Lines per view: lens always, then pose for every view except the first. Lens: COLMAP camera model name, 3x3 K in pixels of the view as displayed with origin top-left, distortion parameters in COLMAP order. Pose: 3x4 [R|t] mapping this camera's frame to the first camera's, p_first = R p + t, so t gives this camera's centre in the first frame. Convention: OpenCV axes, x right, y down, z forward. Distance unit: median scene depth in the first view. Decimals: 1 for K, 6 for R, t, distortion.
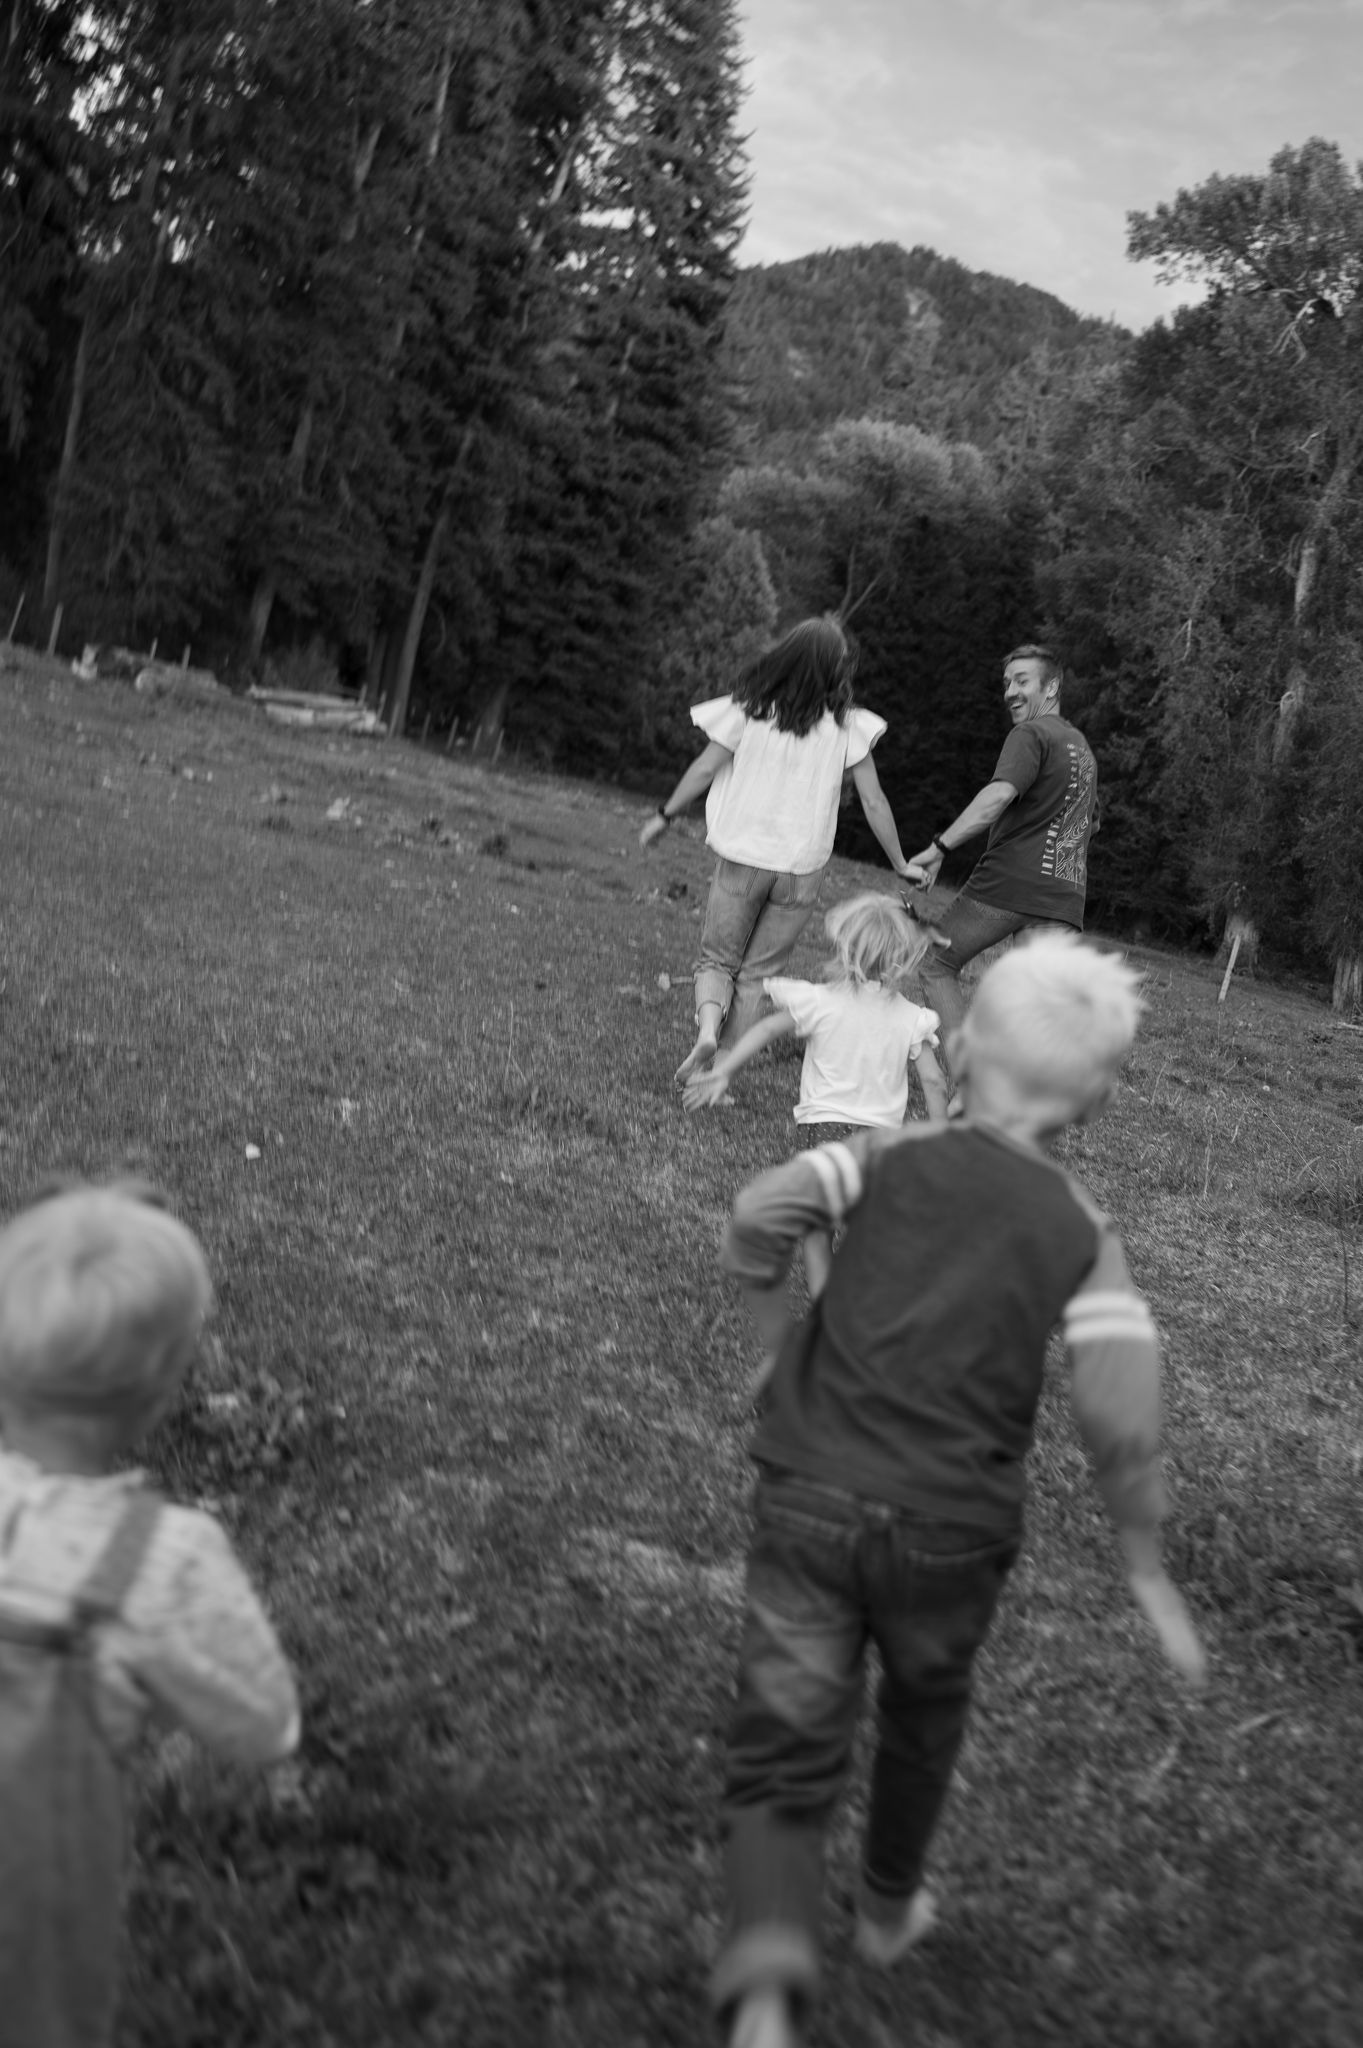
lens RADIAL K [[1824.0, 0, 717.9], [0, 1824.0, 996.7], [0, 0, 1]] dist [0.001311, -0.006987]
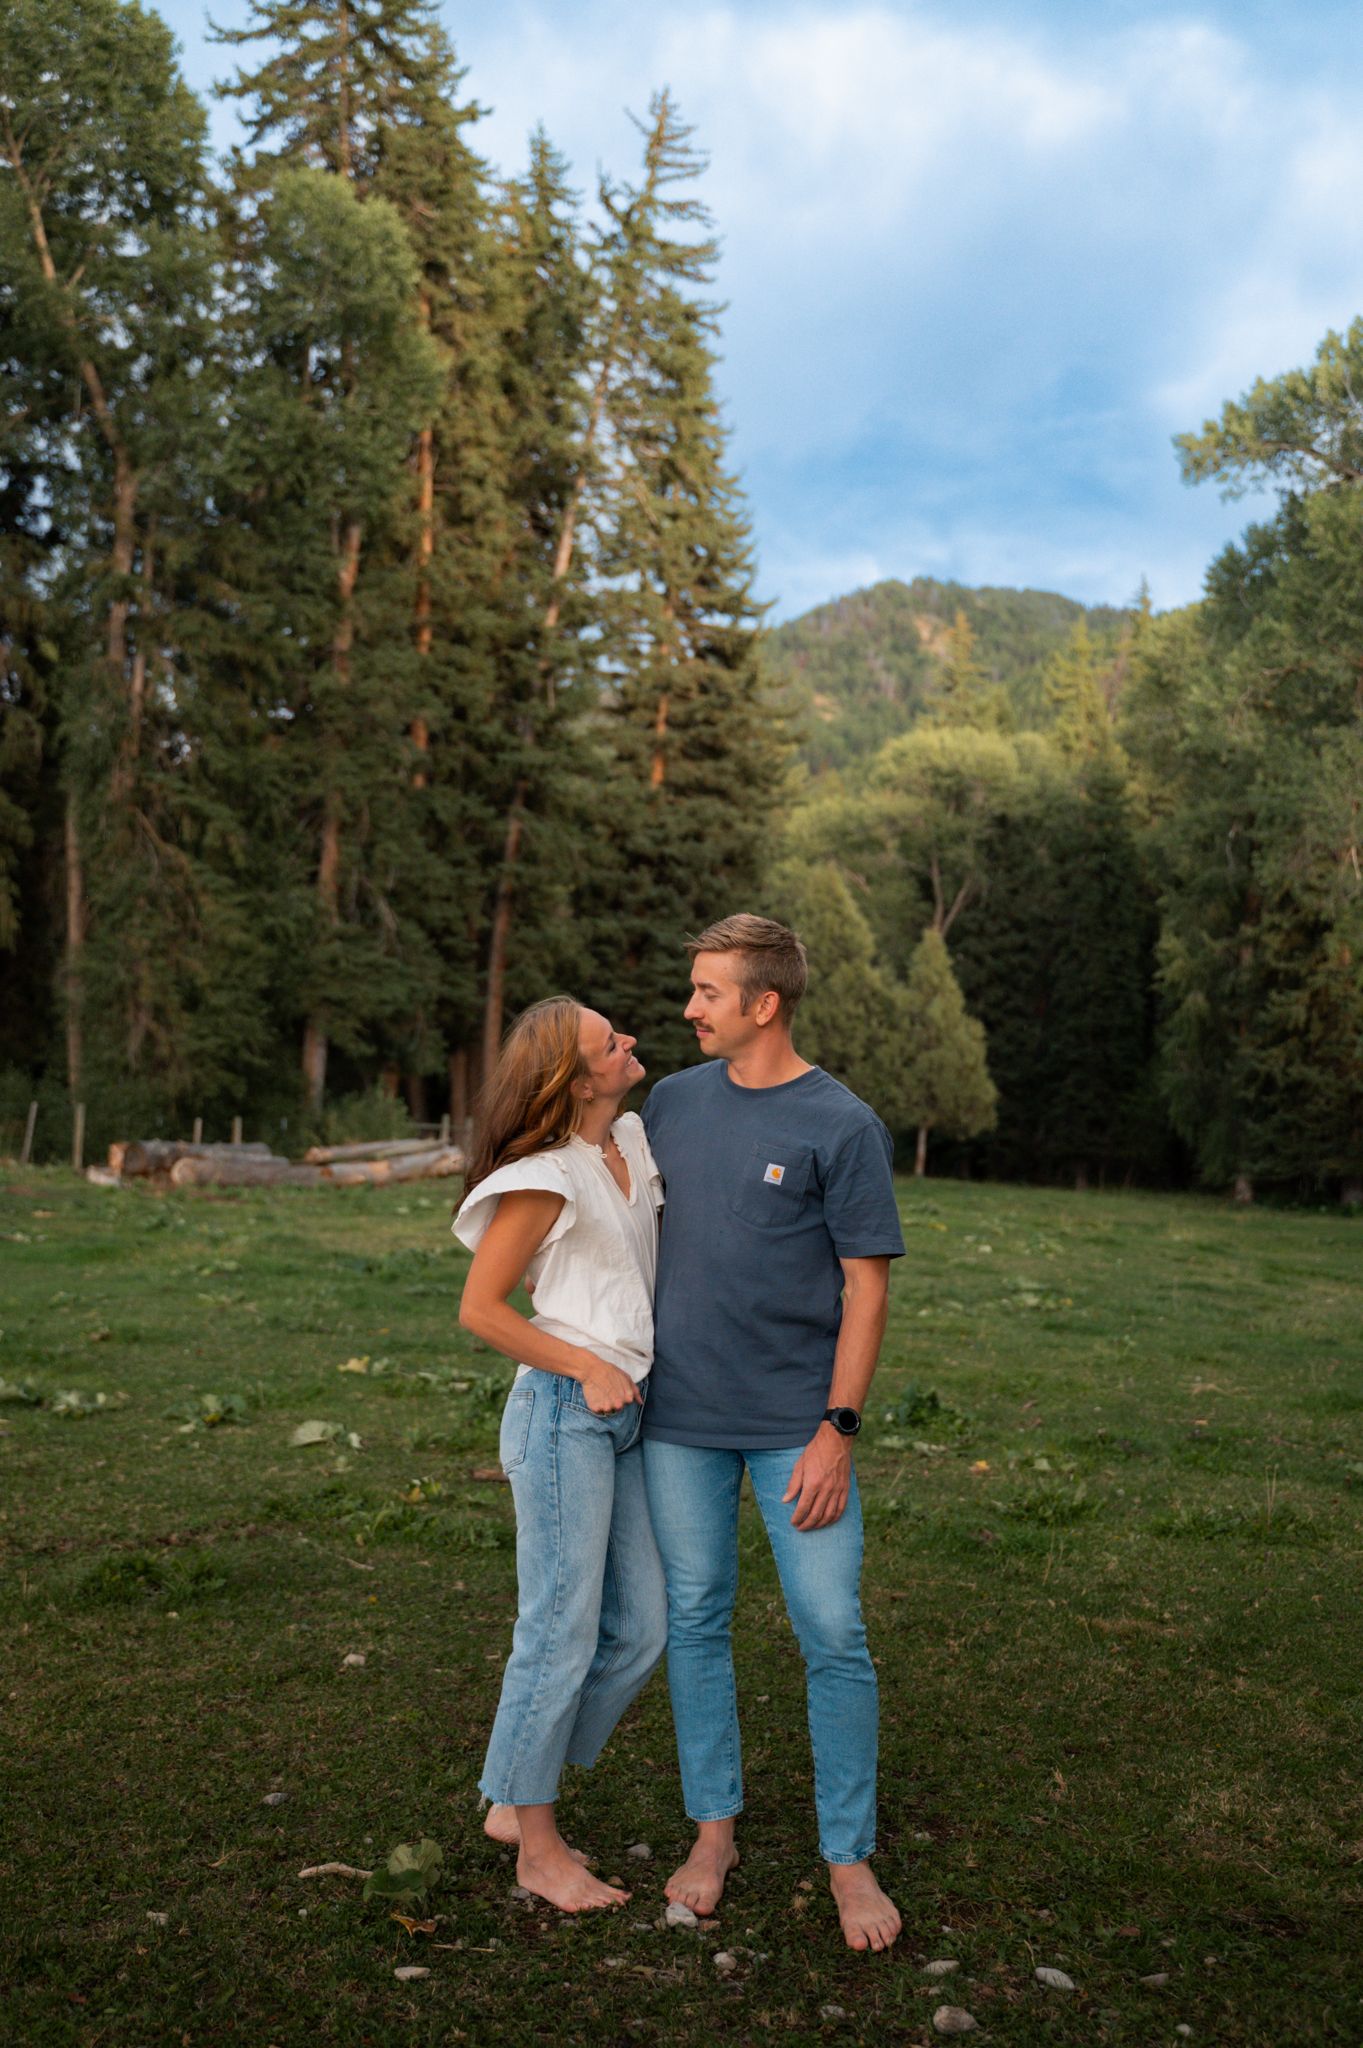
lens RADIAL K [[1851.7, 0, 708.0], [0, 1851.7, 1027.4], [0, 0, 1]] dist [0.002117, -0.002543]
pose [[0.976760, -0.206853, -0.056135, -0.009741], [0.193968, 0.964519, -0.179106, -0.026698], [0.091192, 0.164055, 0.982227, 0.121602]]
